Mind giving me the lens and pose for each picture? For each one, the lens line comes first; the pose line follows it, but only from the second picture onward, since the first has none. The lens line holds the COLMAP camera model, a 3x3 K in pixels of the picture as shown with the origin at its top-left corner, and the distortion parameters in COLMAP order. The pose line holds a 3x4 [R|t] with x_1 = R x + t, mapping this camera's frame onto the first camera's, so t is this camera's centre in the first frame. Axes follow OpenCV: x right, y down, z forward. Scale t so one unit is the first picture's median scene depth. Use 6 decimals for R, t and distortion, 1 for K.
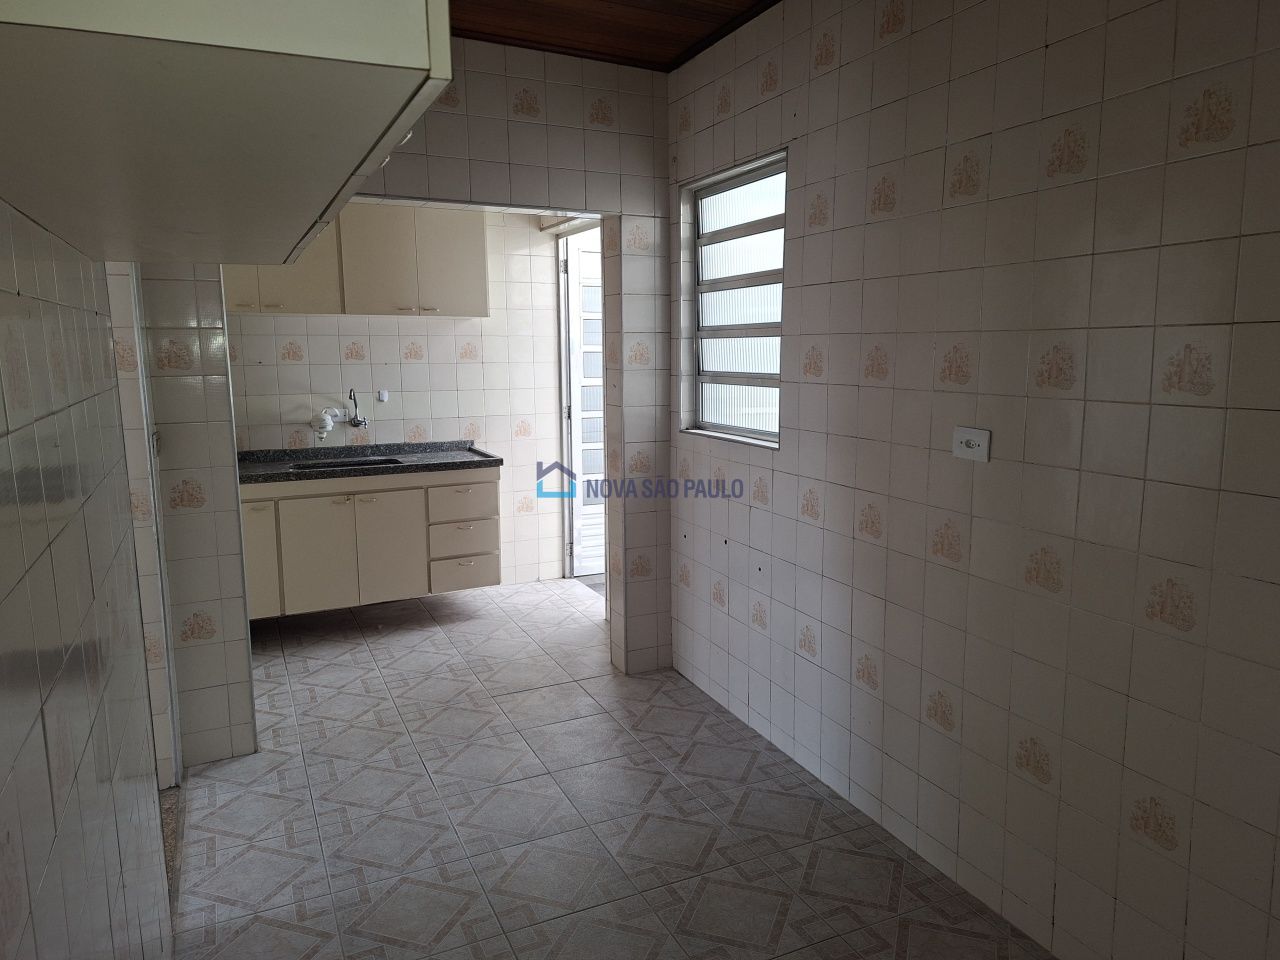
lens RADIAL K [[890.5, 0, 646.3], [0, 890.5, 480.2], [0, 0, 1]] dist [0.141211, -0.174479]
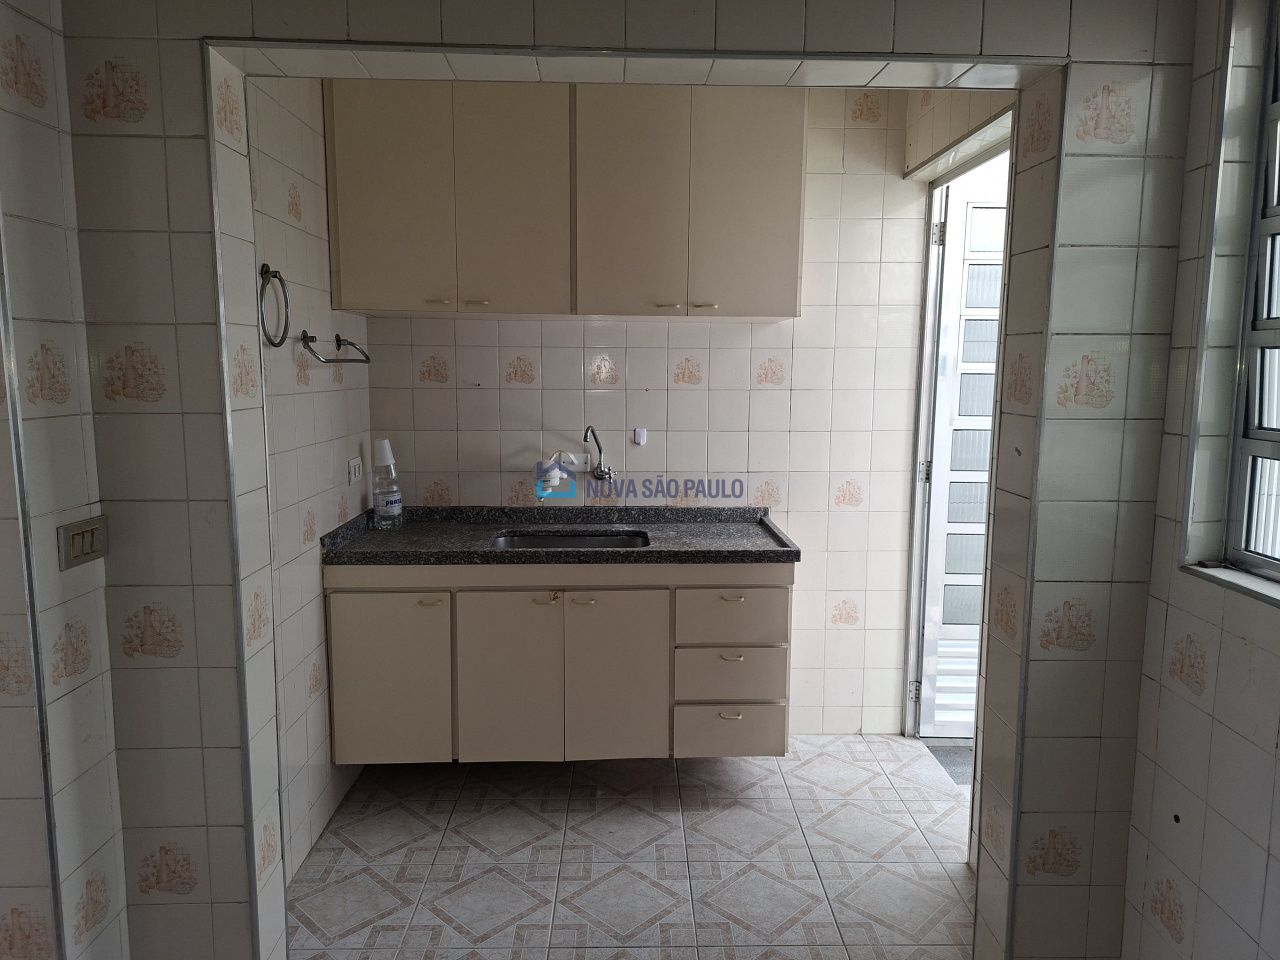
lens RADIAL K [[890.5, 0, 646.3], [0, 890.5, 480.2], [0, 0, 1]] dist [0.141211, -0.174479]
pose [[0.915208, 0.066770, -0.397412, -0.019617], [-0.075063, 0.997165, -0.005327, -0.060289], [0.395930, 0.034706, 0.917625, 0.406653]]
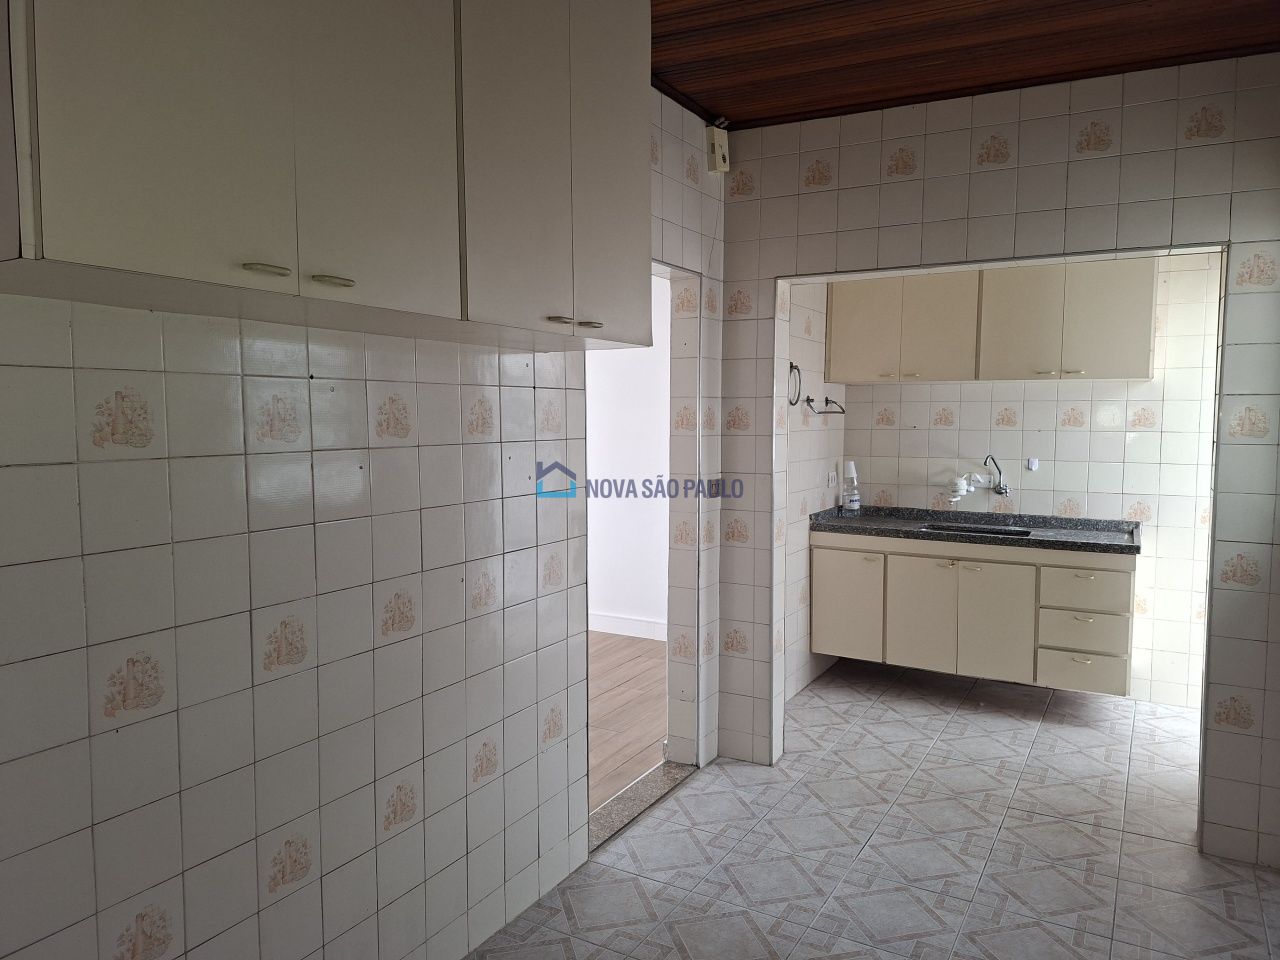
lens RADIAL K [[890.5, 0, 646.3], [0, 890.5, 480.2], [0, 0, 1]] dist [0.141211, -0.174479]
pose [[0.580138, 0.073284, -0.811215, 0.258118], [-0.132641, 0.991150, -0.005318, -0.019108], [0.803646, 0.110685, 0.584724, 0.127575]]
